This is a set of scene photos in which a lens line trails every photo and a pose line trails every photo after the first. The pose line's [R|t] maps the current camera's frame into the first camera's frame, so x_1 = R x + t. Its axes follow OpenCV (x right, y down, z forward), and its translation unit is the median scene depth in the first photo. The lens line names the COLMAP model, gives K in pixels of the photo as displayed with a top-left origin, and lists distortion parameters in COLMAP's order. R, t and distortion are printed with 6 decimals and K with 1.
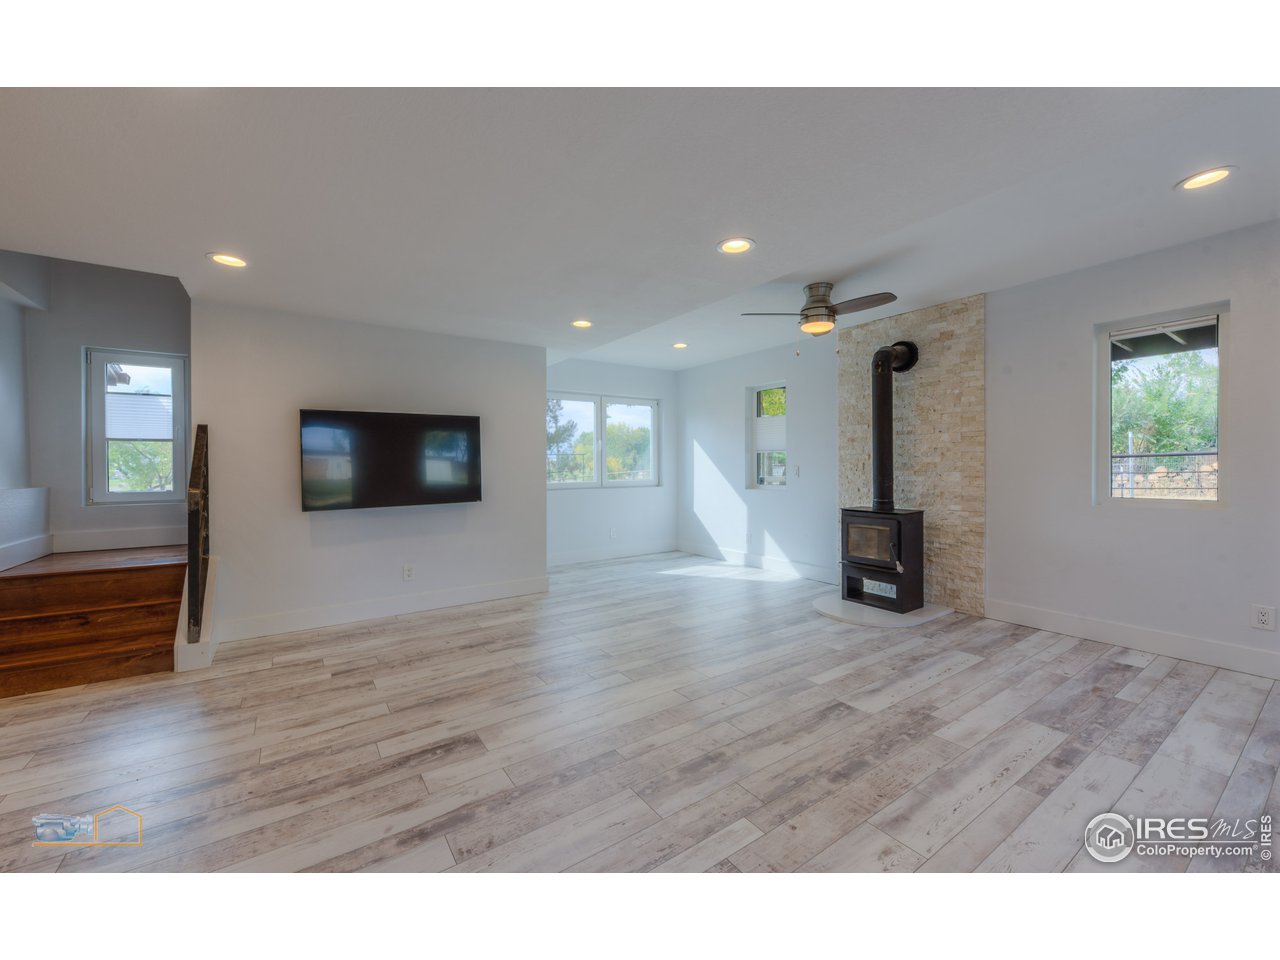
lens RADIAL K [[508.2, 0, 636.5], [0, 508.2, 469.9], [0, 0, 1]] dist [0.001359, -0.000296]
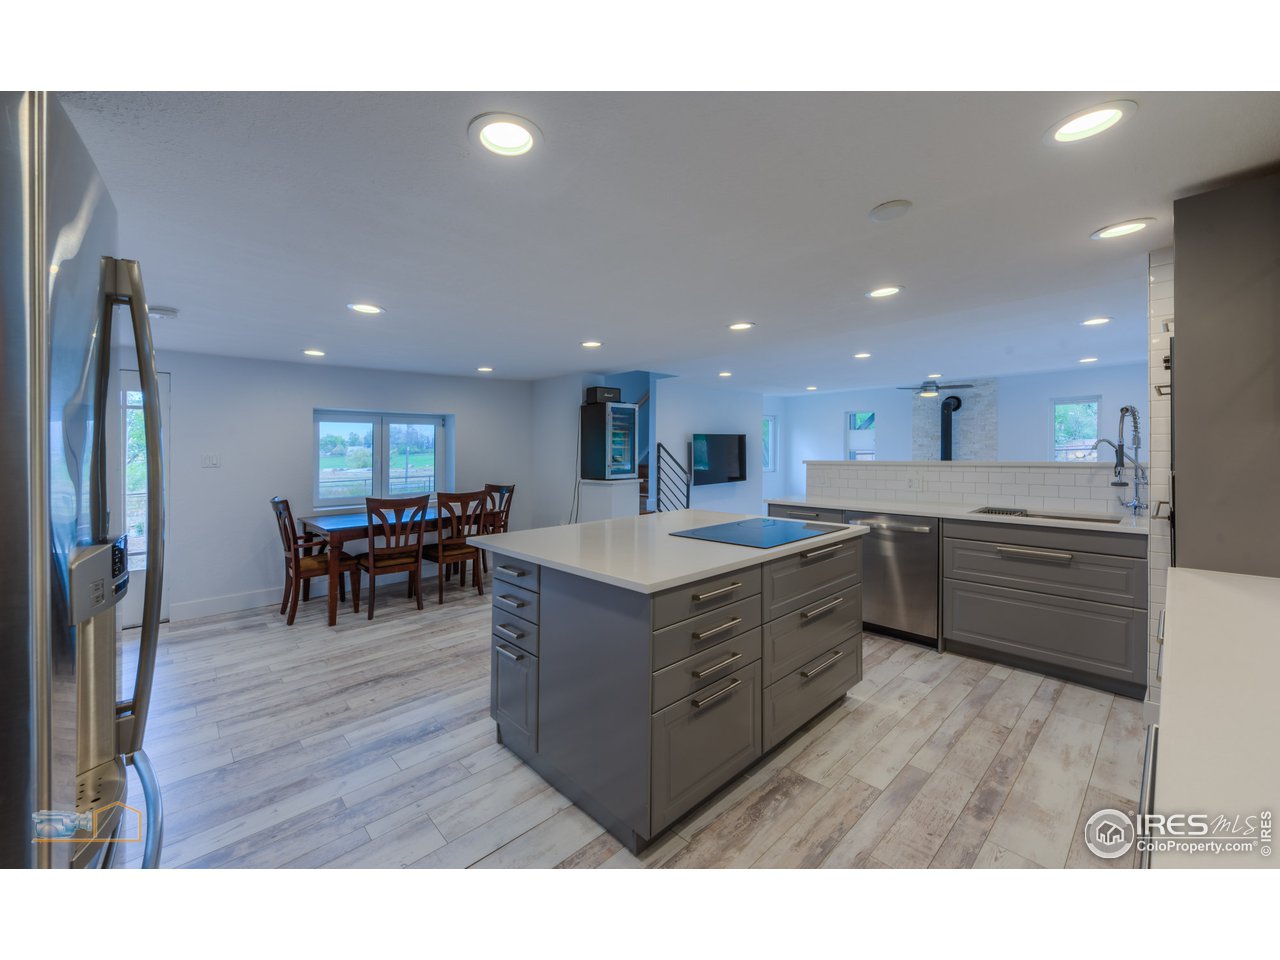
lens RADIAL K [[508.2, 0, 634.7], [0, 508.2, 451.0], [0, 0, 1]] dist [0.001359, -0.000296]
pose [[0.989762, -0.002819, 0.142700, -1.432472], [0.004133, 0.999952, -0.008911, -0.045695], [-0.142668, 0.009410, 0.989726, -1.119667]]
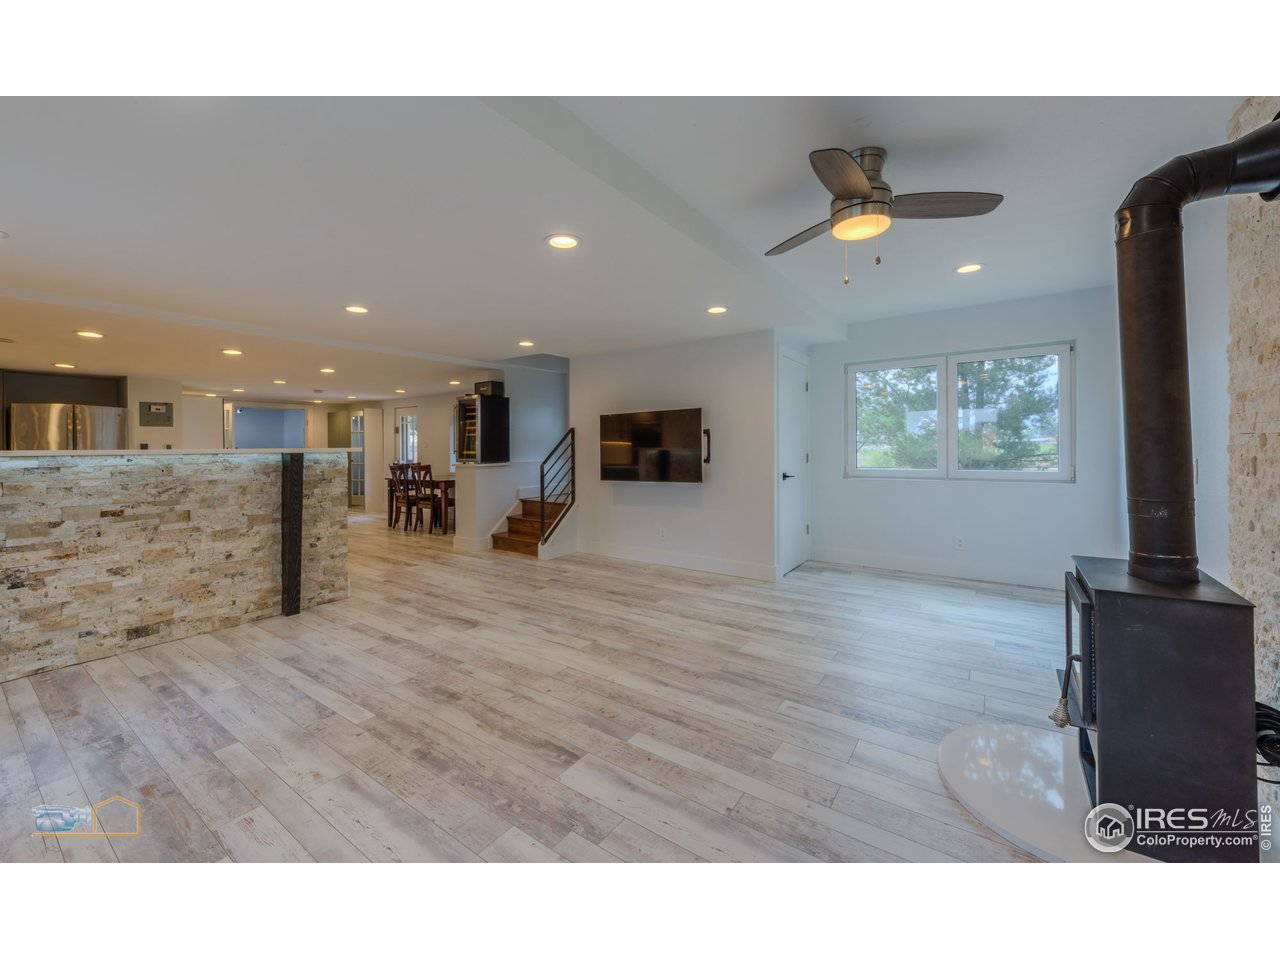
lens RADIAL K [[508.2, 0, 636.0], [0, 508.2, 451.1], [0, 0, 1]] dist [0.001359, -0.000296]
pose [[0.344789, 0.016409, -0.938537, 1.086688], [-0.000403, 0.999850, 0.017332, -0.042423], [0.938680, -0.005598, 0.344744, 0.736796]]
